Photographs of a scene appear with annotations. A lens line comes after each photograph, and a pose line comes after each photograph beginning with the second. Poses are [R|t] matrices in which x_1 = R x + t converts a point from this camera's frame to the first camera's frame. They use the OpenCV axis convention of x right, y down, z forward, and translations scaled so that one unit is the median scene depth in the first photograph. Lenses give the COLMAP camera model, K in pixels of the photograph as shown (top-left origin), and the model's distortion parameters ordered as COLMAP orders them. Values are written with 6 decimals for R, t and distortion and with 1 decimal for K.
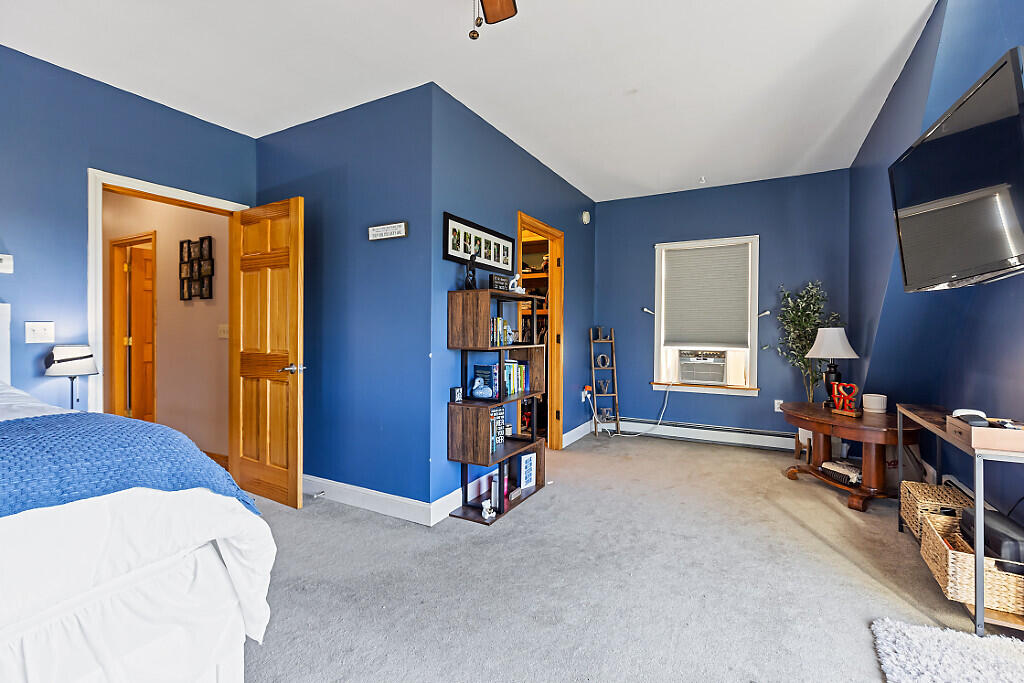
lens RADIAL K [[464.0, 0, 510.4], [0, 464.0, 330.6], [0, 0, 1]] dist [-0.001912, -0.000194]
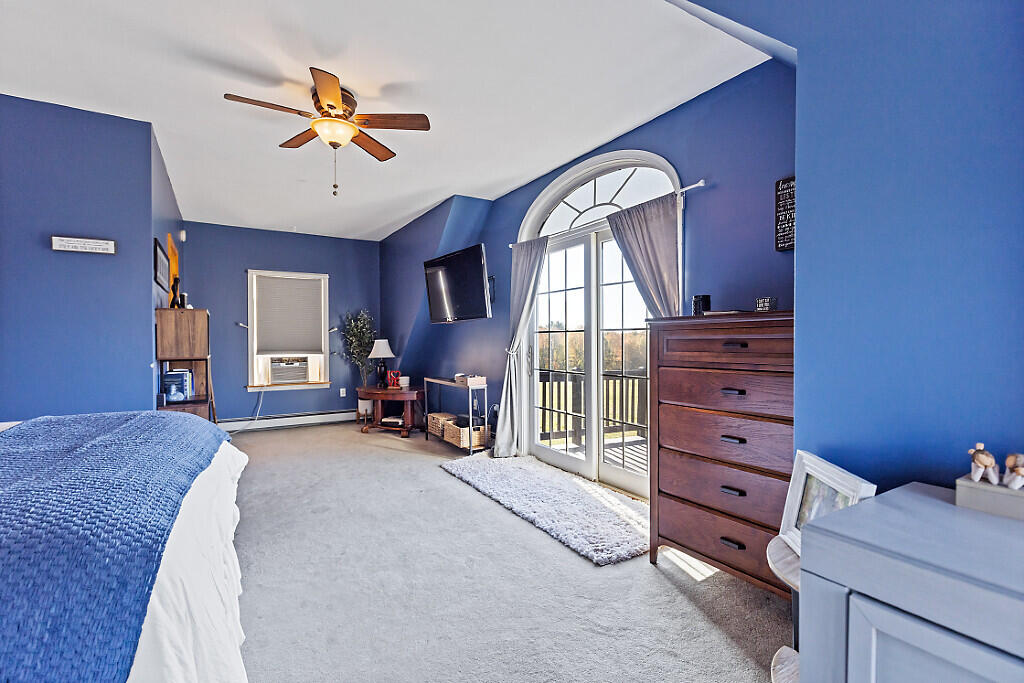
lens RADIAL K [[465.5, 0, 512.0], [0, 465.5, 341.5], [0, 0, 1]] dist [0.000766, -0.000101]
pose [[0.486818, -0.006731, 0.873477, -0.541936], [0.006759, 0.999969, 0.003939, -0.002613], [-0.873477, 0.003986, 0.486849, -0.229349]]
